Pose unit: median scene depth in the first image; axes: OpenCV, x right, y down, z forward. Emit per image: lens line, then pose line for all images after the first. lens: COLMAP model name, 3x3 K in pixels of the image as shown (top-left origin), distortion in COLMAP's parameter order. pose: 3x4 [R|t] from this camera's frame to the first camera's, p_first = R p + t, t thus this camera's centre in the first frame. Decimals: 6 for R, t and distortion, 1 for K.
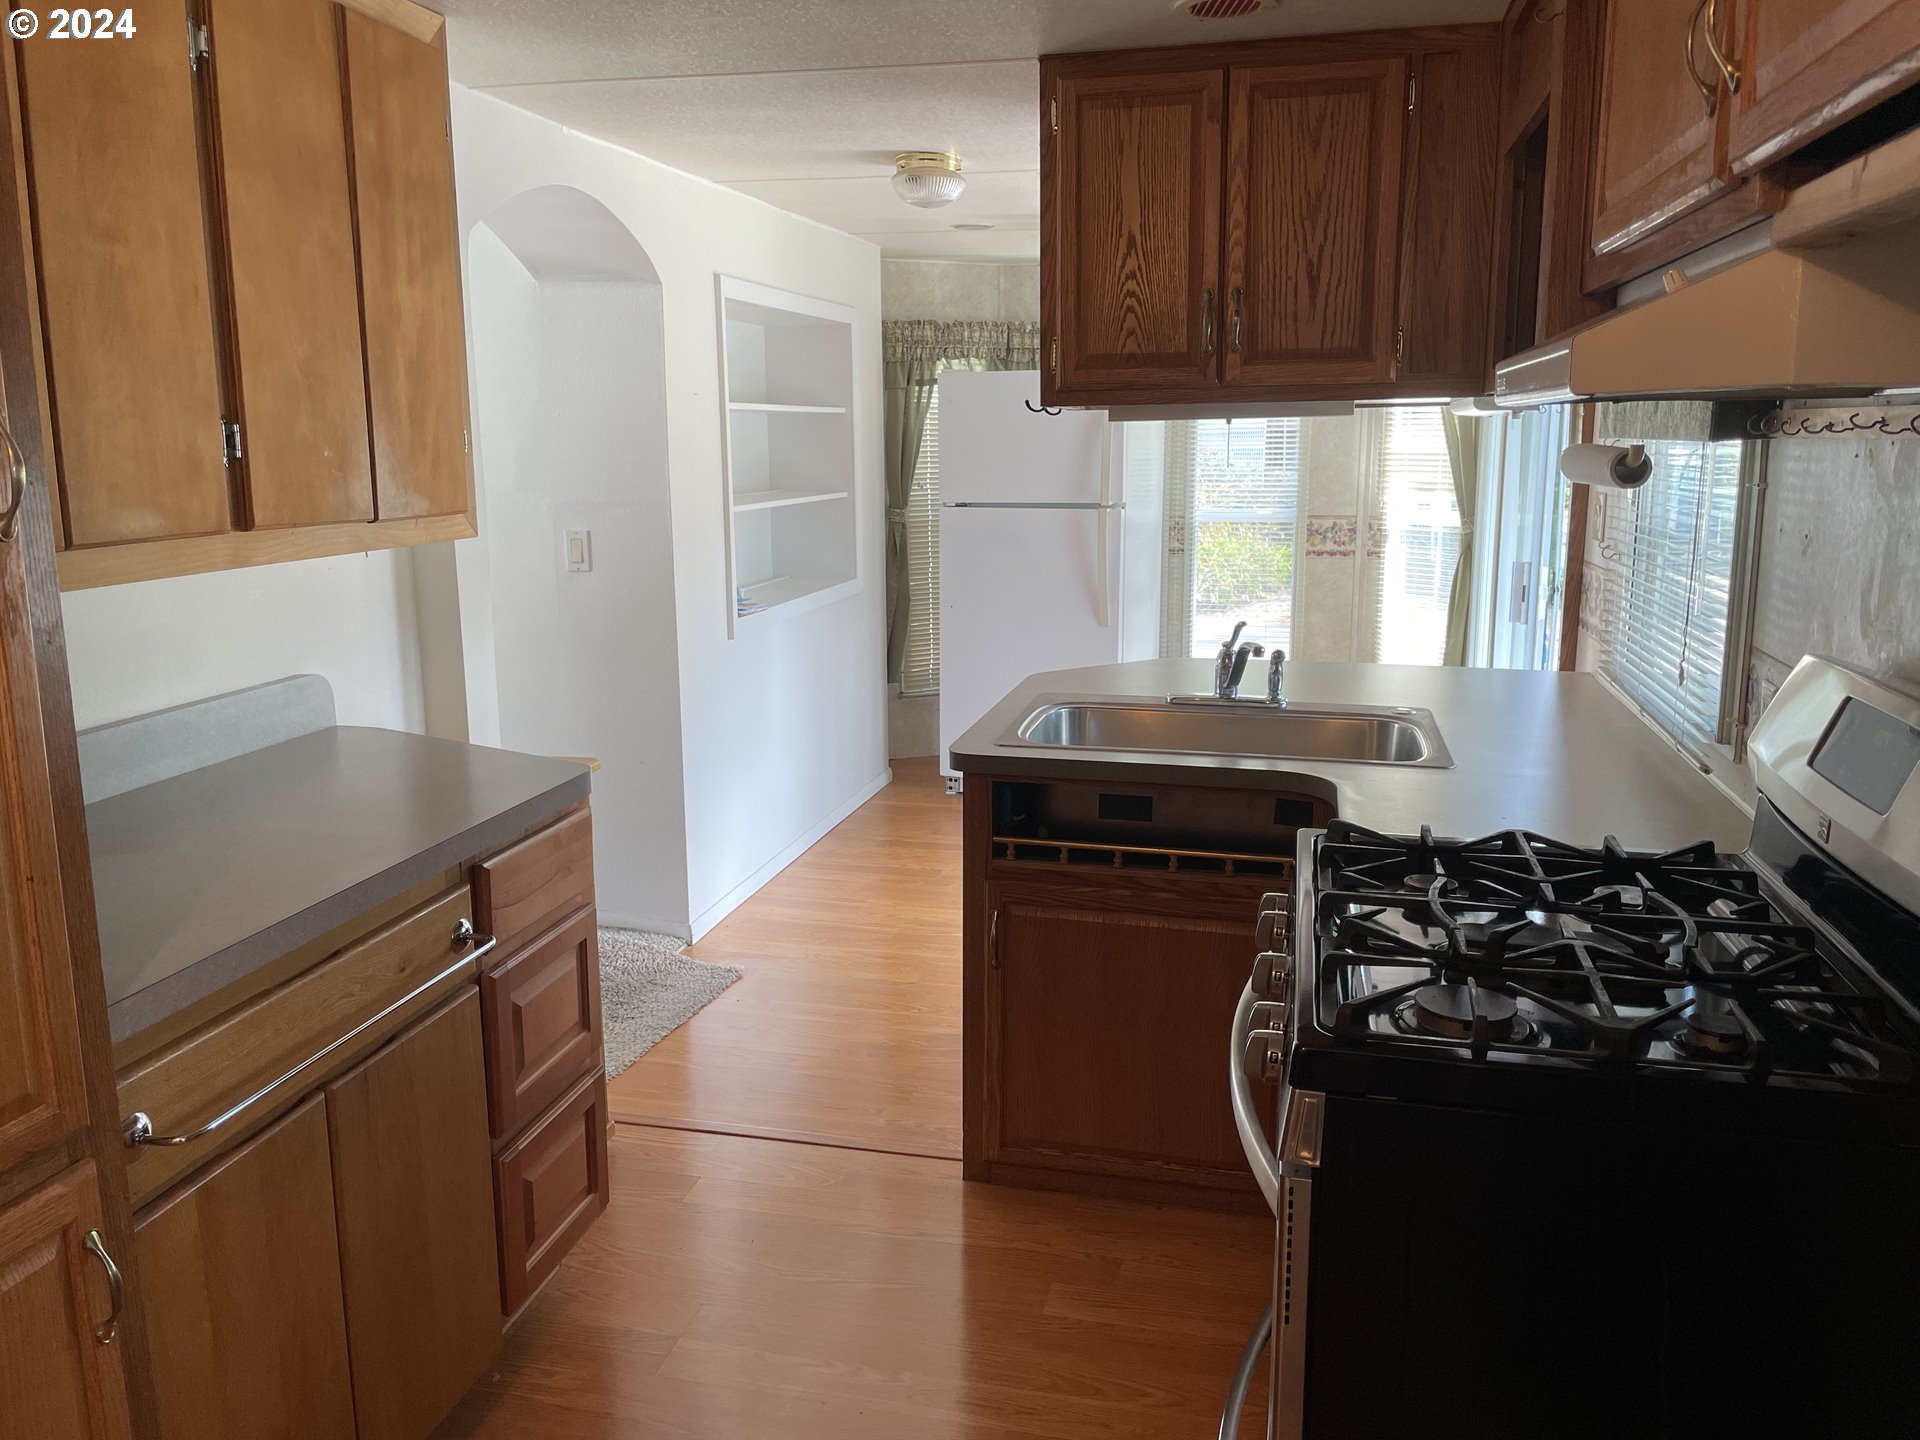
lens RADIAL K [[1456.4, 0, 956.7], [0, 1456.4, 693.6], [0, 0, 1]] dist [0.108768, -0.129081]
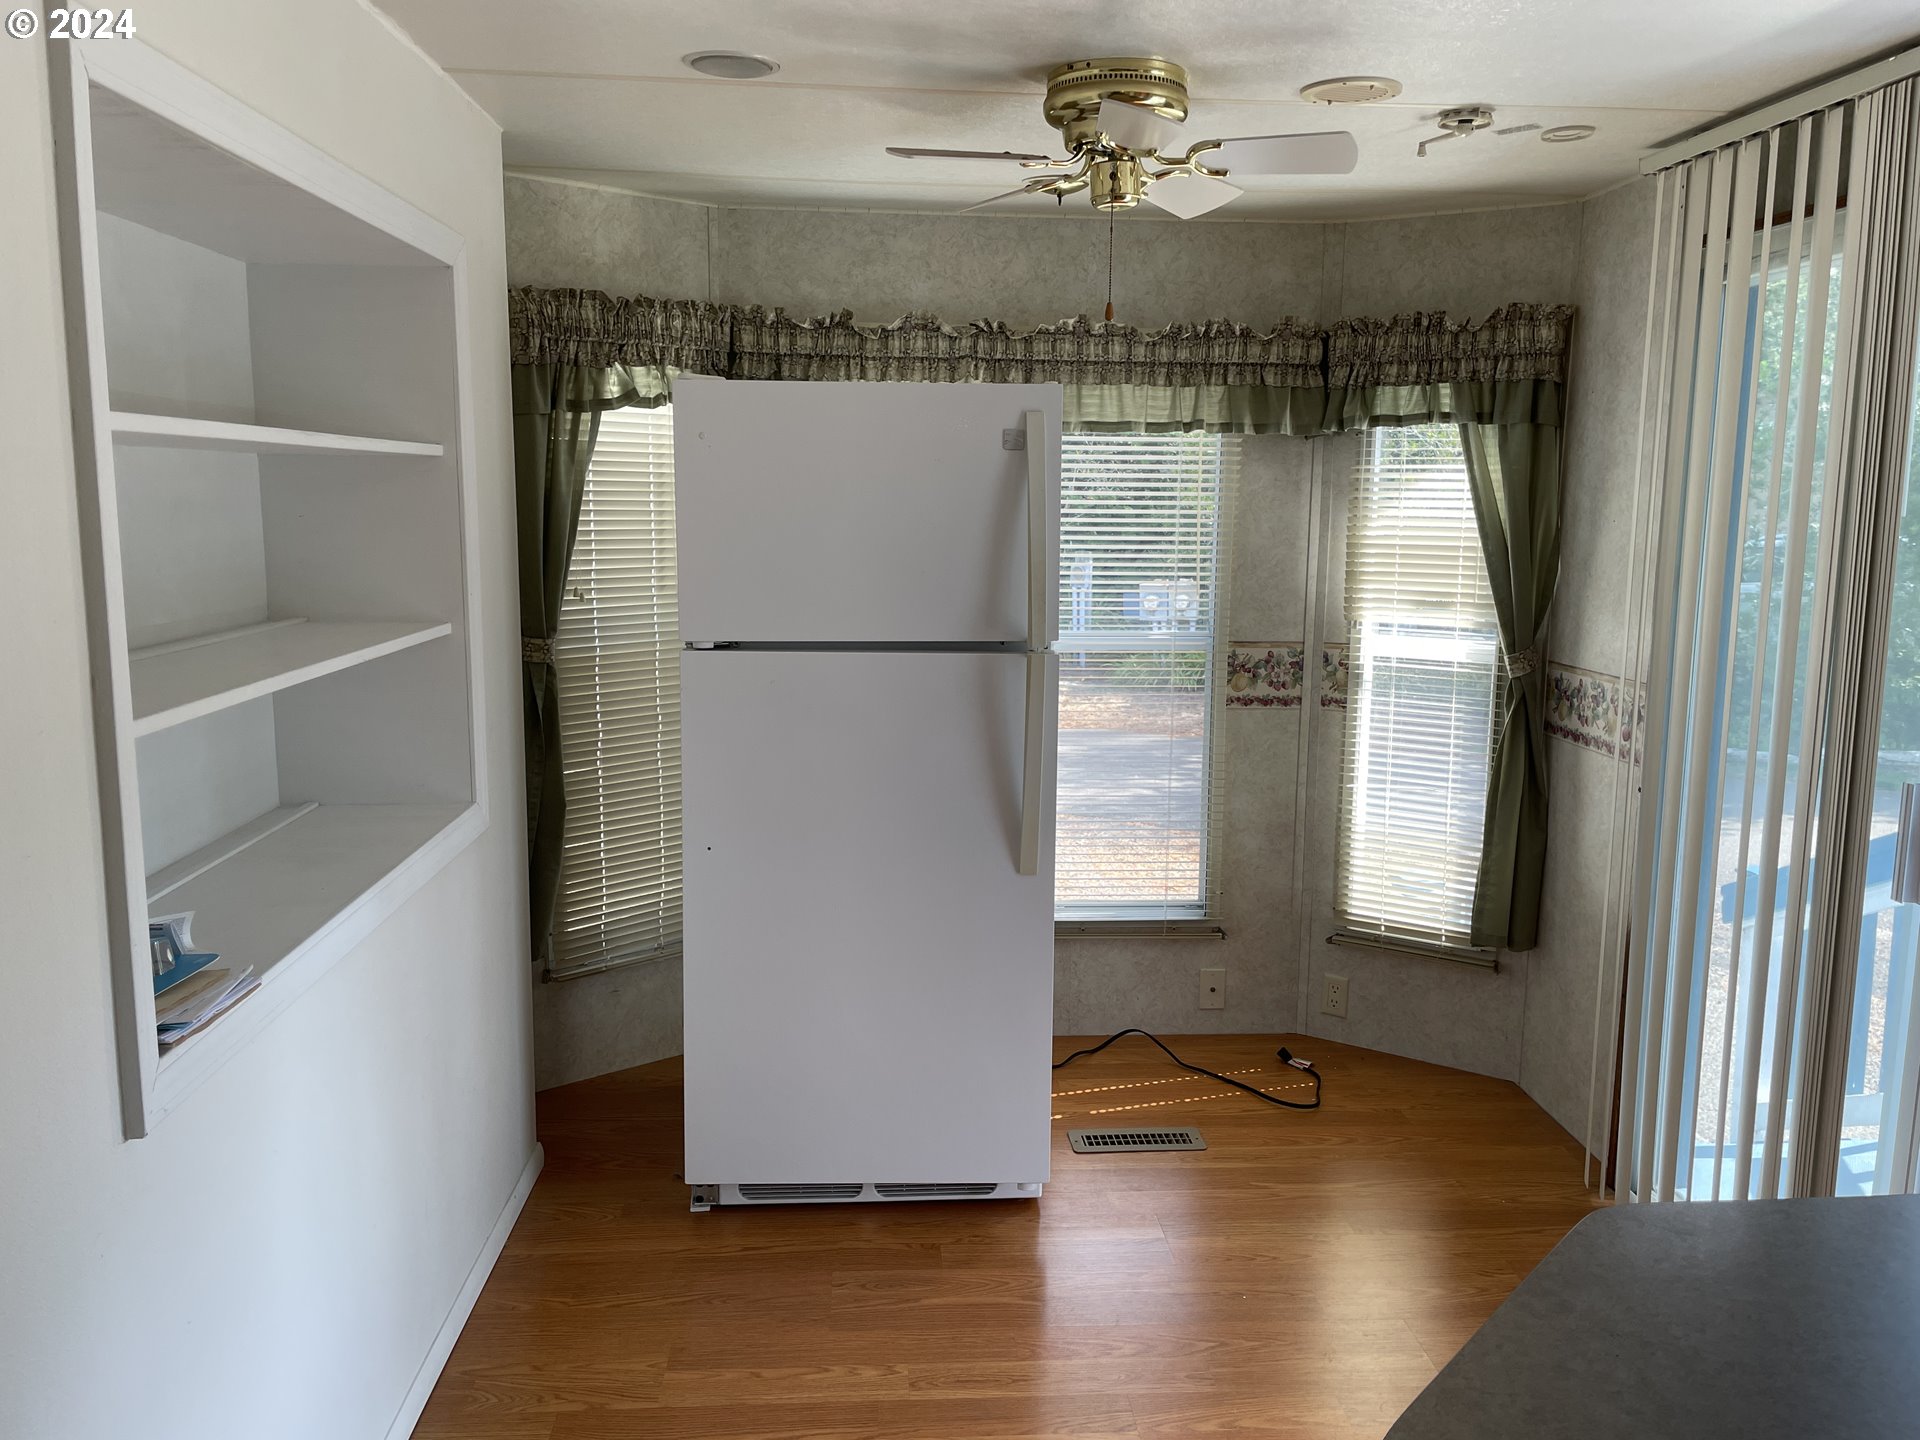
lens RADIAL K [[1456.4, 0, 956.7], [0, 1456.4, 693.6], [0, 0, 1]] dist [0.108768, -0.129081]
pose [[0.955869, -0.025294, 0.292701, -0.052140], [0.036626, 0.998774, -0.033300, -0.083127], [-0.291500, 0.042551, 0.955624, 0.445000]]
